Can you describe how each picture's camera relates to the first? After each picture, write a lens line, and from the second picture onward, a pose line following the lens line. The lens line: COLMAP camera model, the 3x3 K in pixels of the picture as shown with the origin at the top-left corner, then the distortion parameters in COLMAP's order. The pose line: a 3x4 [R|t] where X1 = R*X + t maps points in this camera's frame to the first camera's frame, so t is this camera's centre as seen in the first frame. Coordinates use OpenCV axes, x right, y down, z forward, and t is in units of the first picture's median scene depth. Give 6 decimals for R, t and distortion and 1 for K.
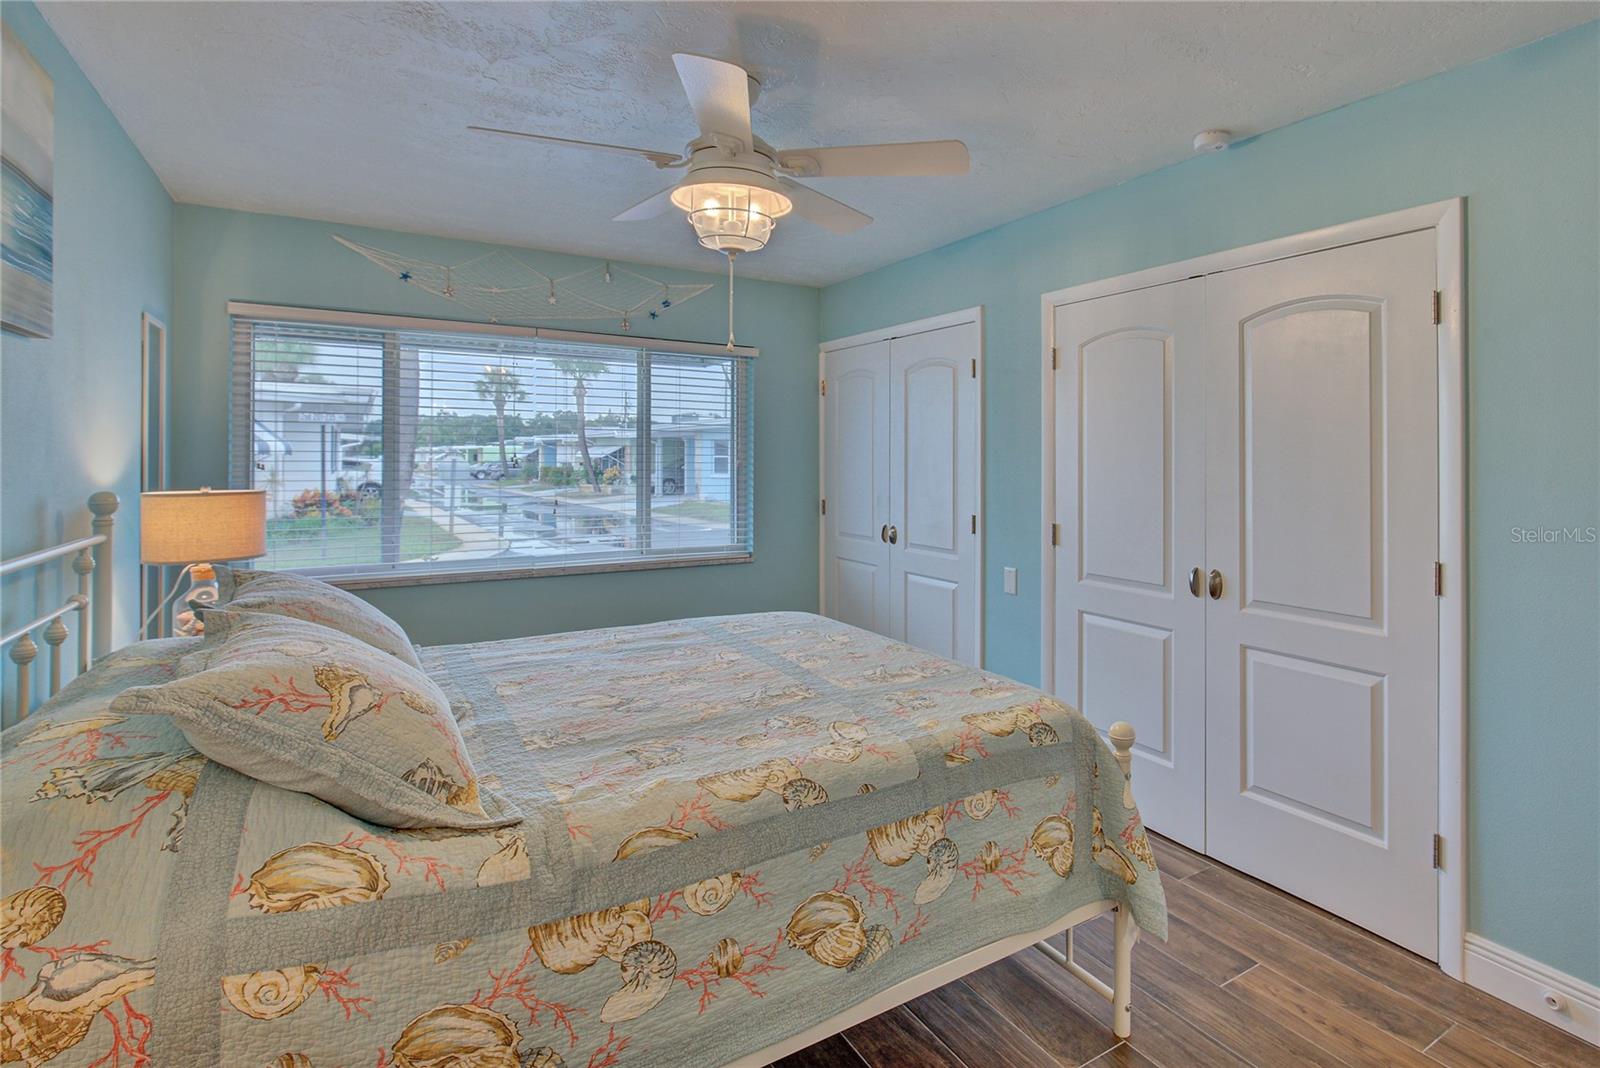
lens RADIAL K [[823.0, 0, 814.4], [0, 823.0, 457.7], [0, 0, 1]] dist [-0.015500, 0.005163]
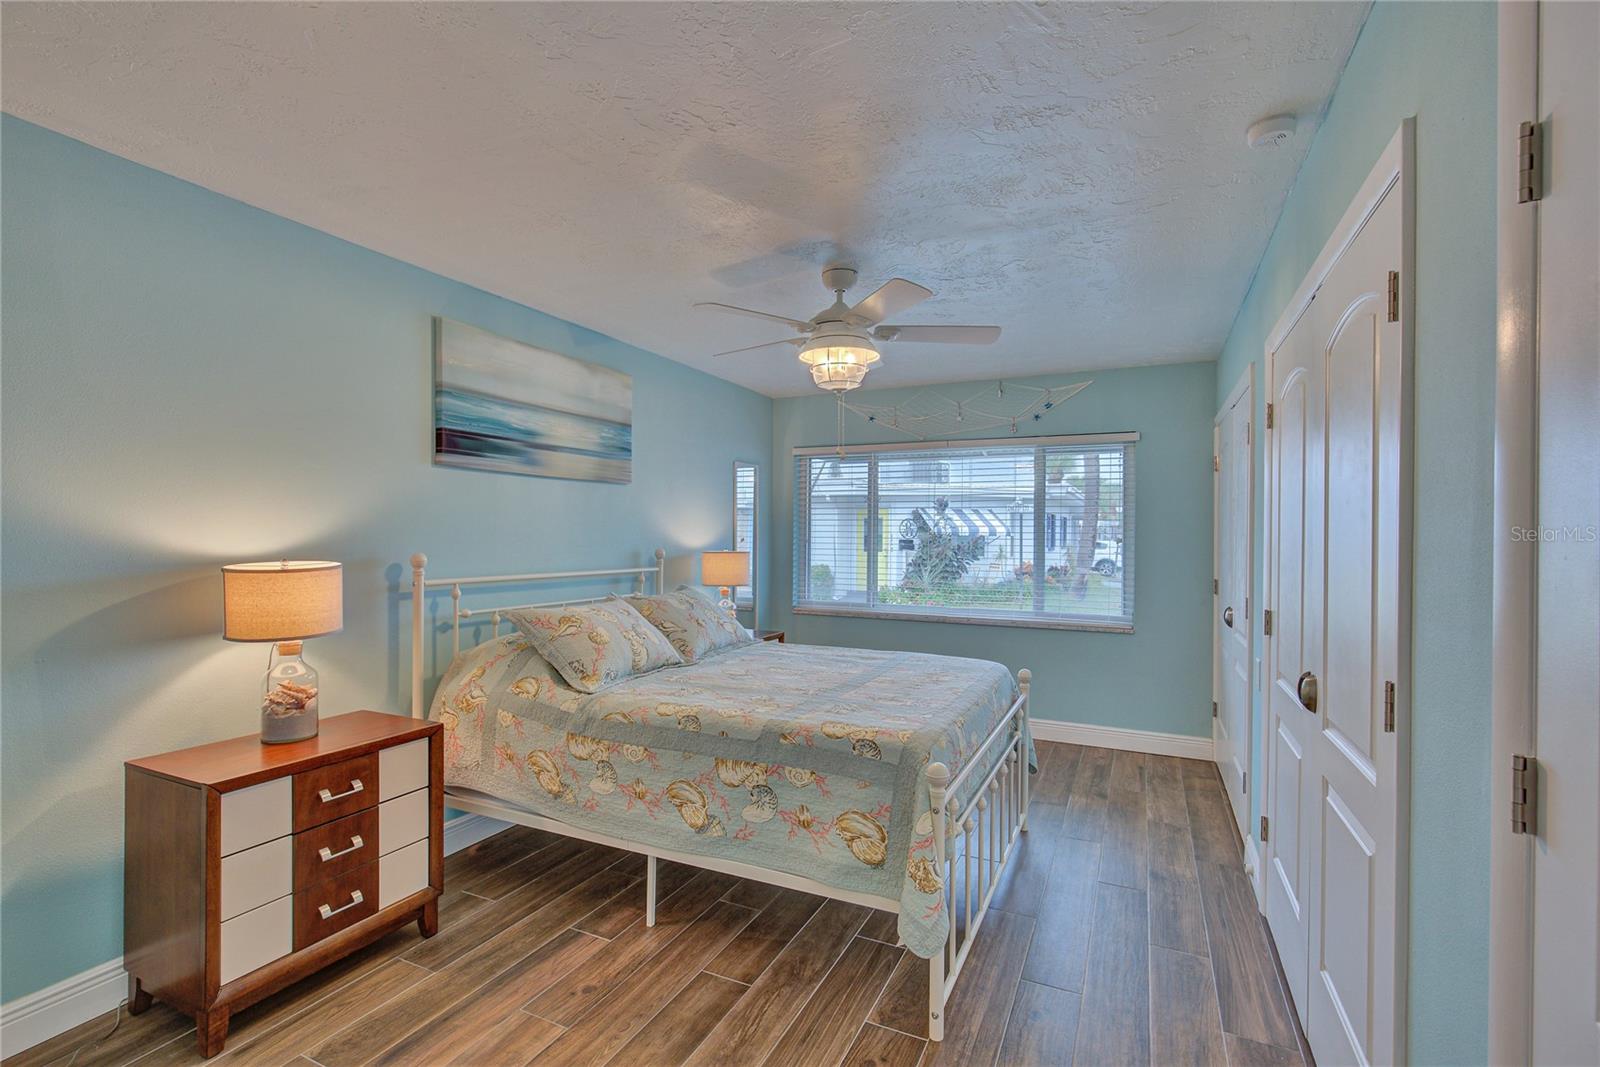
lens RADIAL K [[728.5, 0, 793.2], [0, 728.5, 540.1], [0, 0, 1]] dist [-0.006731, 0.002722]
pose [[0.510696, 0.001904, -0.859759, 1.414256], [-0.002126, 0.999997, 0.000952, 0.017049], [0.859759, 0.001342, 0.510699, 0.391576]]
